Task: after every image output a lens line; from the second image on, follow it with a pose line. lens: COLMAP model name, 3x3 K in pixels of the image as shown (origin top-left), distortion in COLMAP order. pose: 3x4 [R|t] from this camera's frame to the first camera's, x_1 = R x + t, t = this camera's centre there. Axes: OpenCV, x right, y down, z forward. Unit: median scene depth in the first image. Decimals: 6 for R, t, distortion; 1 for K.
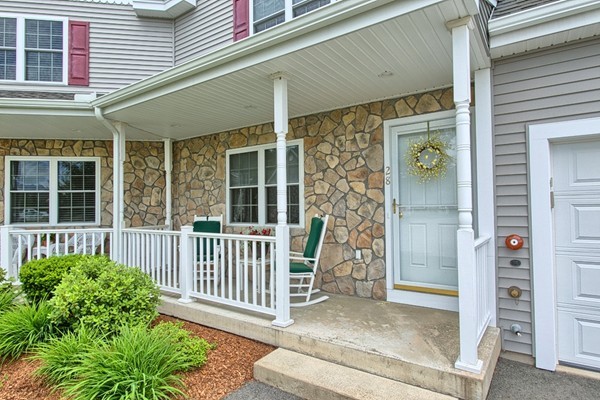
lens RADIAL K [[346.8, 0, 300.0], [0, 346.8, 200.0], [0, 0, 1]] dist [0.000396, 0.000894]
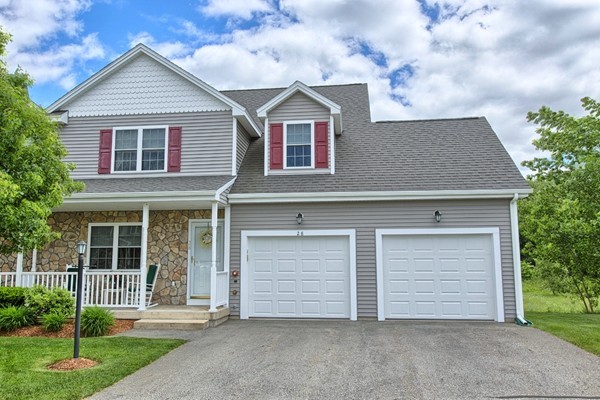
lens RADIAL K [[473.0, 0, 300.0], [0, 473.0, 200.0], [0, 0, 1]] dist [0.001502, 0.000589]
pose [[0.886018, 0.066686, 0.458830, -0.491592], [-0.017012, 0.993612, -0.111560, -0.032395], [-0.463338, 0.091038, 0.881493, -1.877715]]
